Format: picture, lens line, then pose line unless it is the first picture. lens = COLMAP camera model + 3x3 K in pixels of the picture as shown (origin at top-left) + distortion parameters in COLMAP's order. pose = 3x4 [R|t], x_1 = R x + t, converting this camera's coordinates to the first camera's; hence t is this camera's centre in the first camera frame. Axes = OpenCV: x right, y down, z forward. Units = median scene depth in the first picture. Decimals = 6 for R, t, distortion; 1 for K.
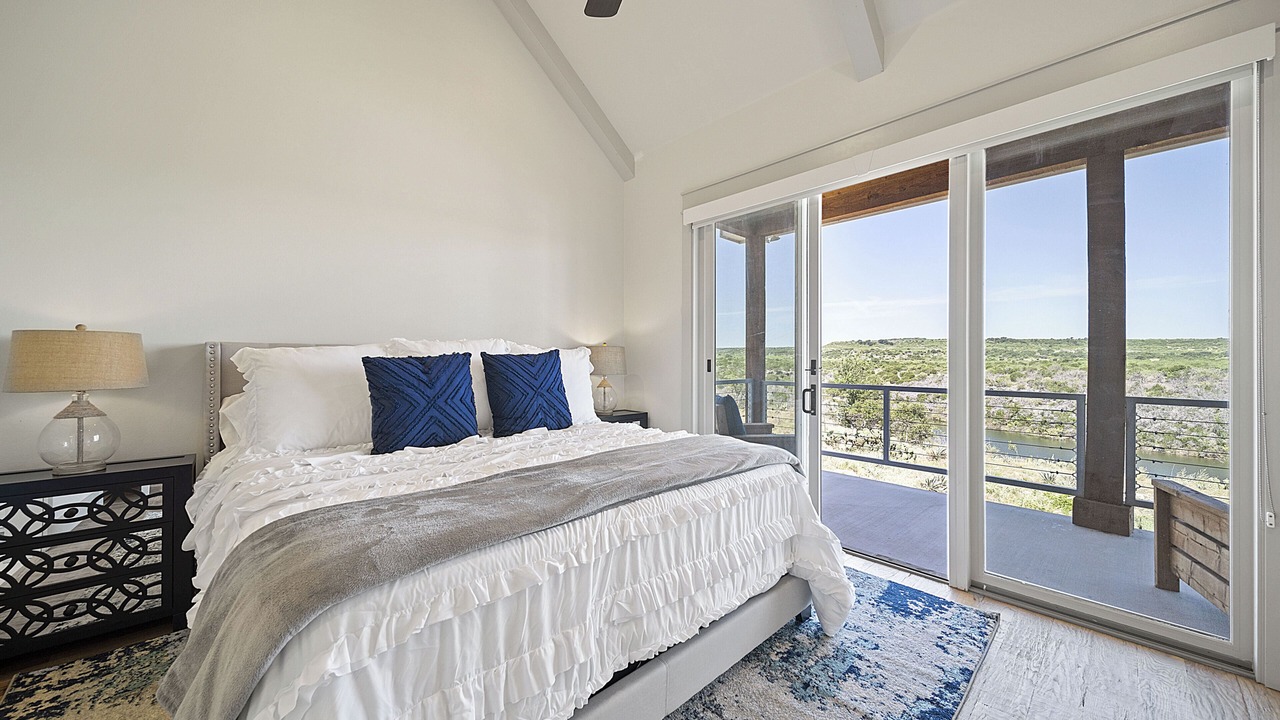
lens RADIAL K [[458.5, 0, 631.8], [0, 458.5, 356.6], [0, 0, 1]] dist [-0.000334, -0.000069]
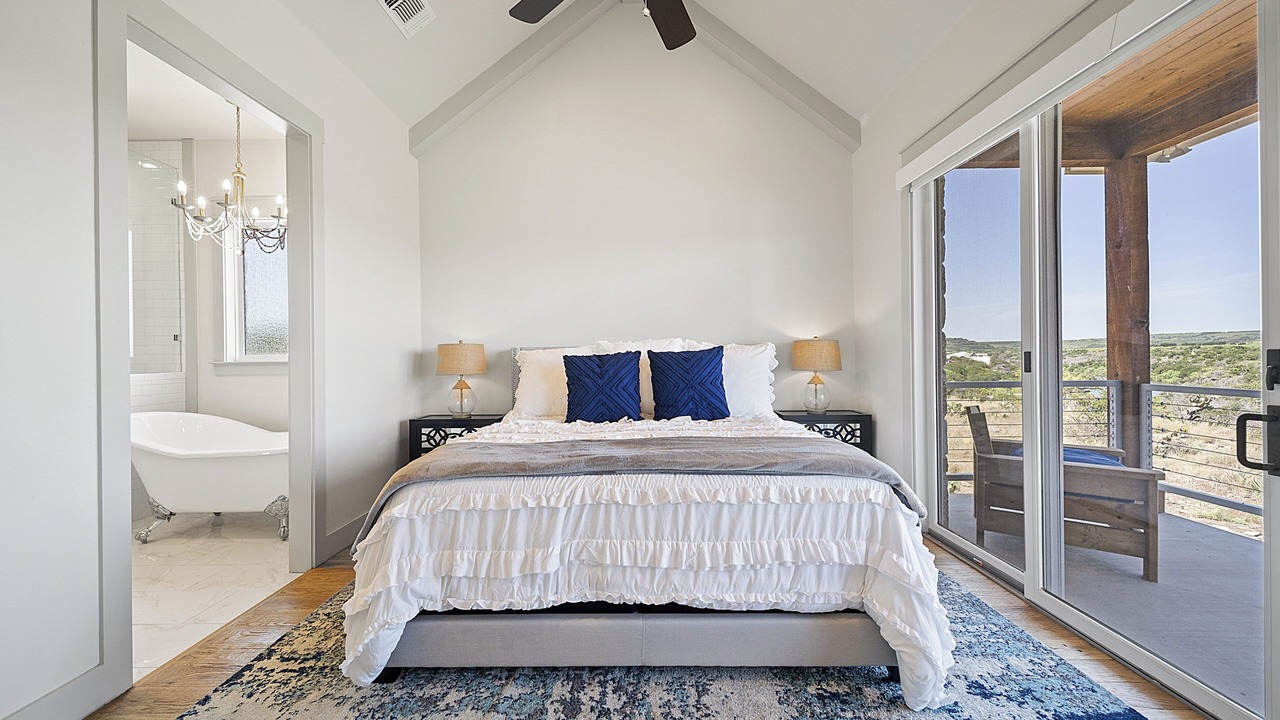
lens RADIAL K [[464.6, 0, 635.2], [0, 464.6, 358.6], [0, 0, 1]] dist [0.000250, -0.000084]
pose [[0.715151, -0.007960, -0.698924, 0.605208], [0.017092, 0.999835, 0.006101, 0.005019], [0.698761, -0.016309, 0.715169, 0.113023]]
